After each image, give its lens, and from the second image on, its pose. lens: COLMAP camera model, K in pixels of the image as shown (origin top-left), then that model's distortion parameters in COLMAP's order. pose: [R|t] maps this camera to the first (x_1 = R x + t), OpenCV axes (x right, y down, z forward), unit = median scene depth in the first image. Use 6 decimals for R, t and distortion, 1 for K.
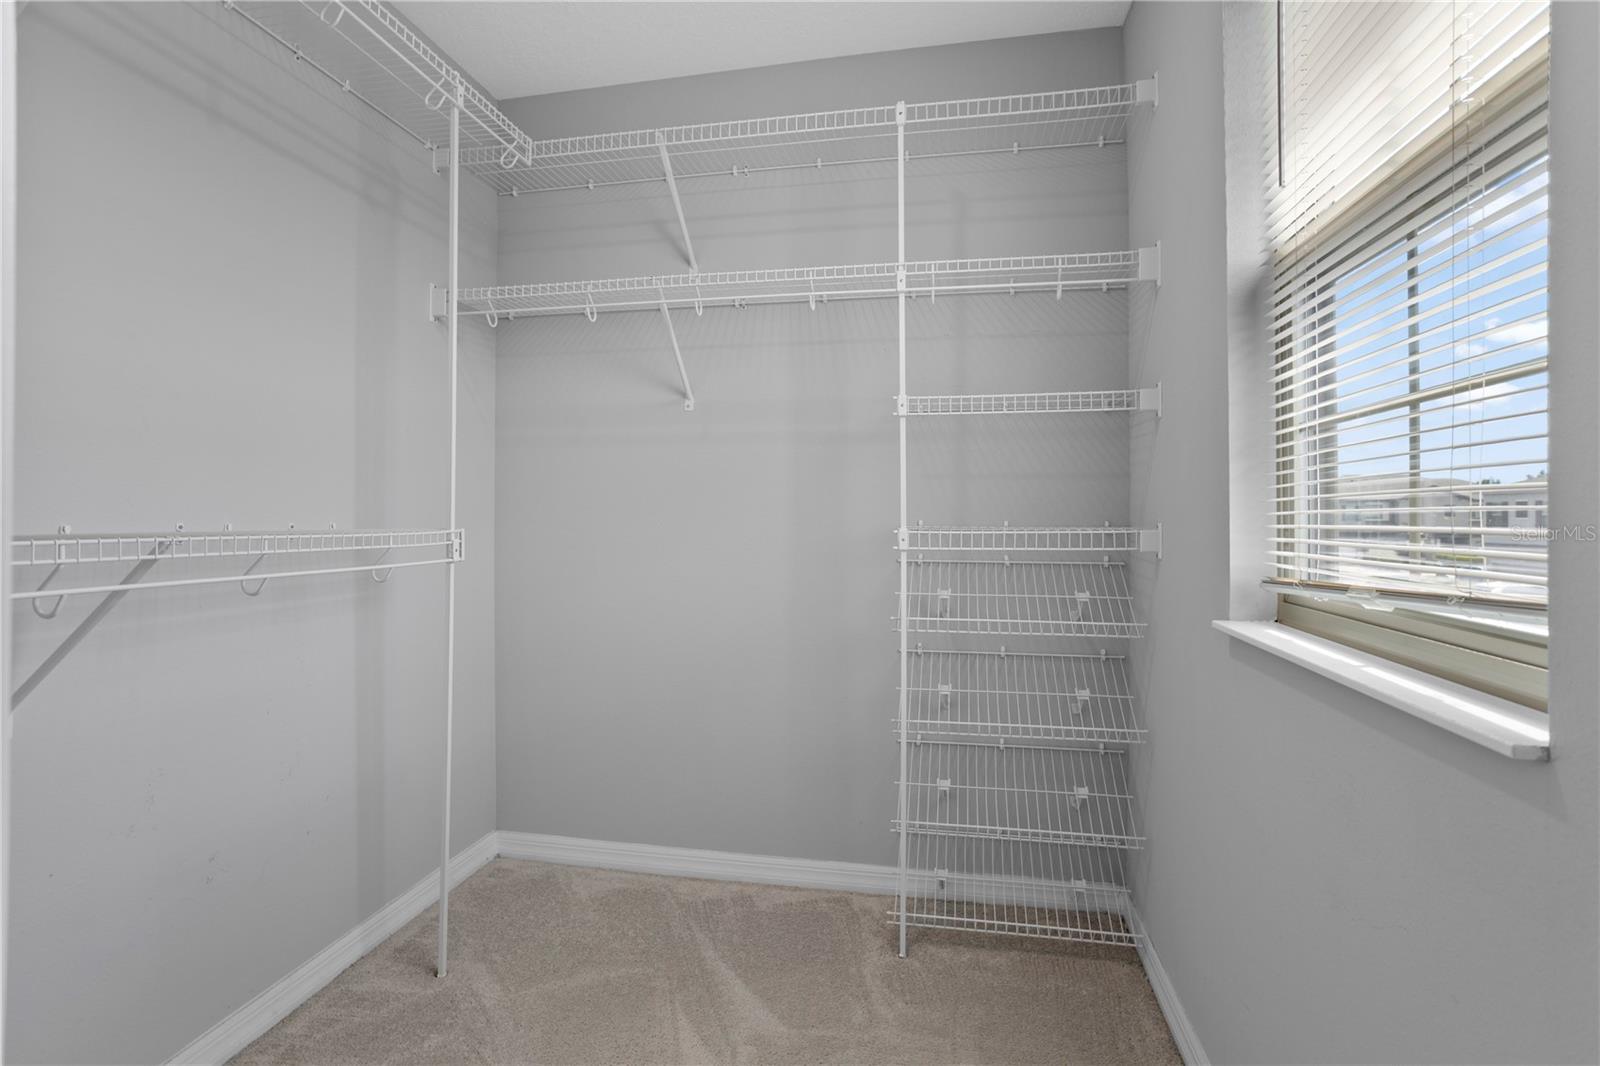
lens RADIAL K [[788.9, 0, 798.8], [0, 788.9, 536.0], [0, 0, 1]] dist [0.002206, 0.002236]
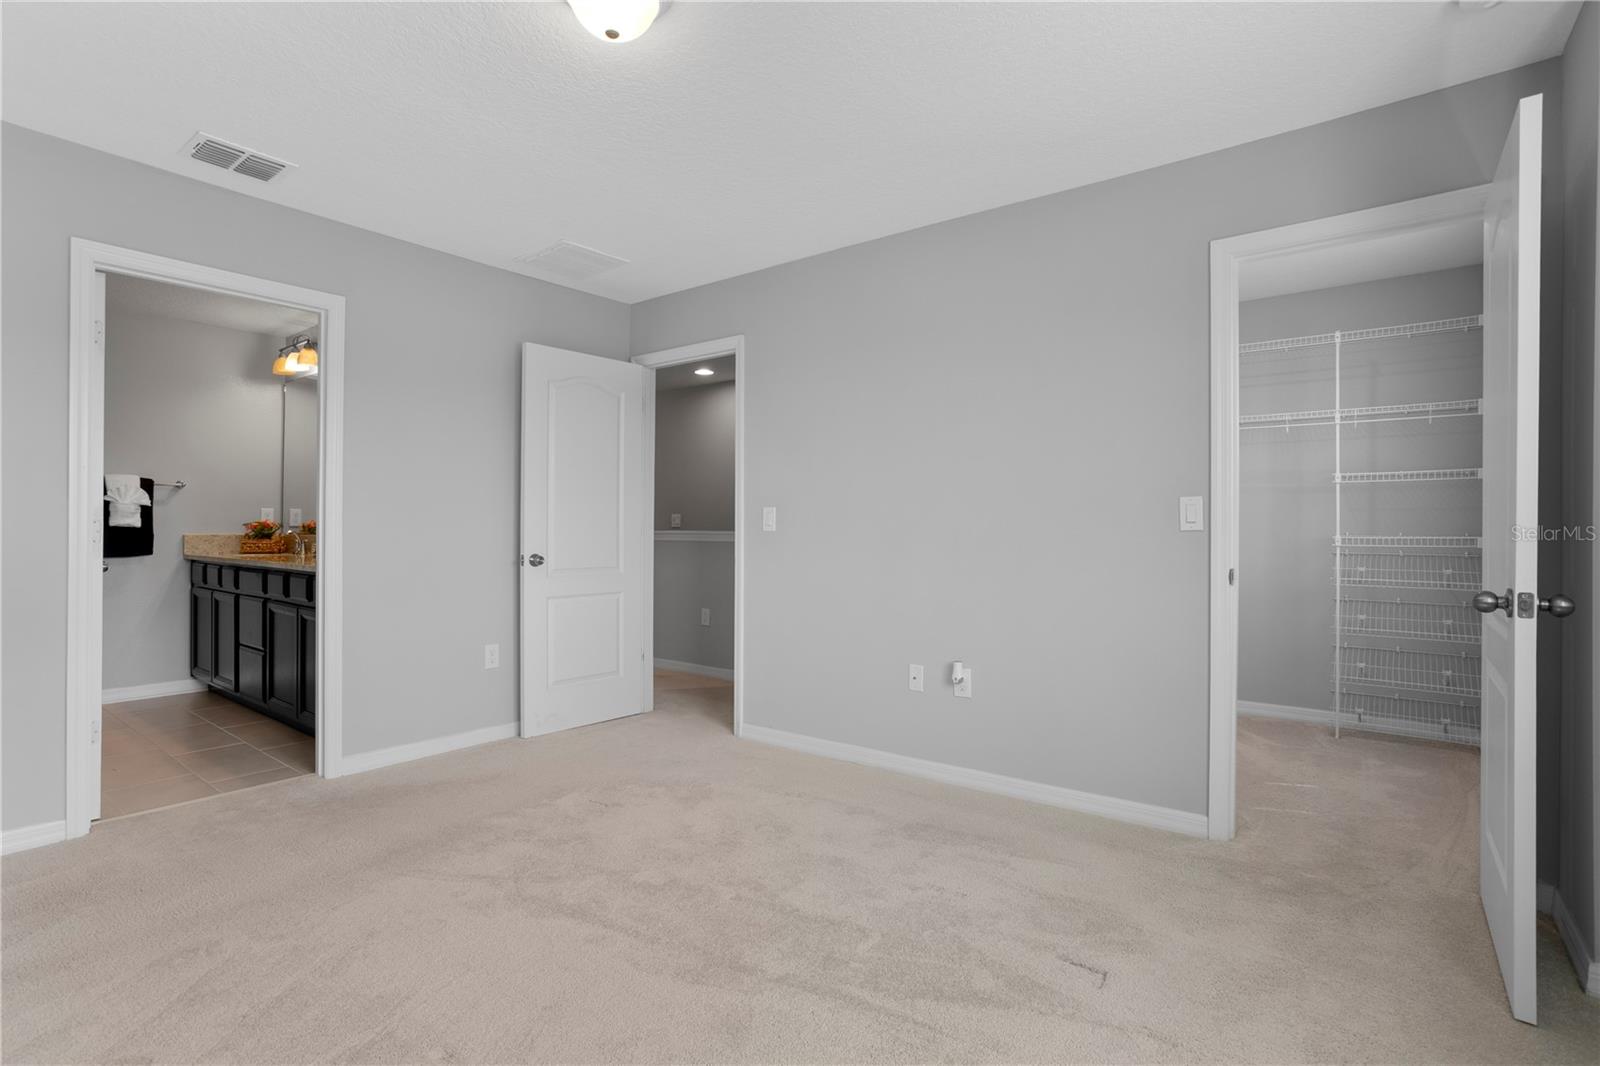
lens RADIAL K [[788.9, 0, 802.2], [0, 788.9, 534.1], [0, 0, 1]] dist [0.002206, 0.002236]
pose [[0.894692, 0.006417, -0.446637, -0.201762], [-0.011470, 0.999897, -0.008610, 0.019694], [0.446535, 0.012827, 0.894674, -1.501574]]
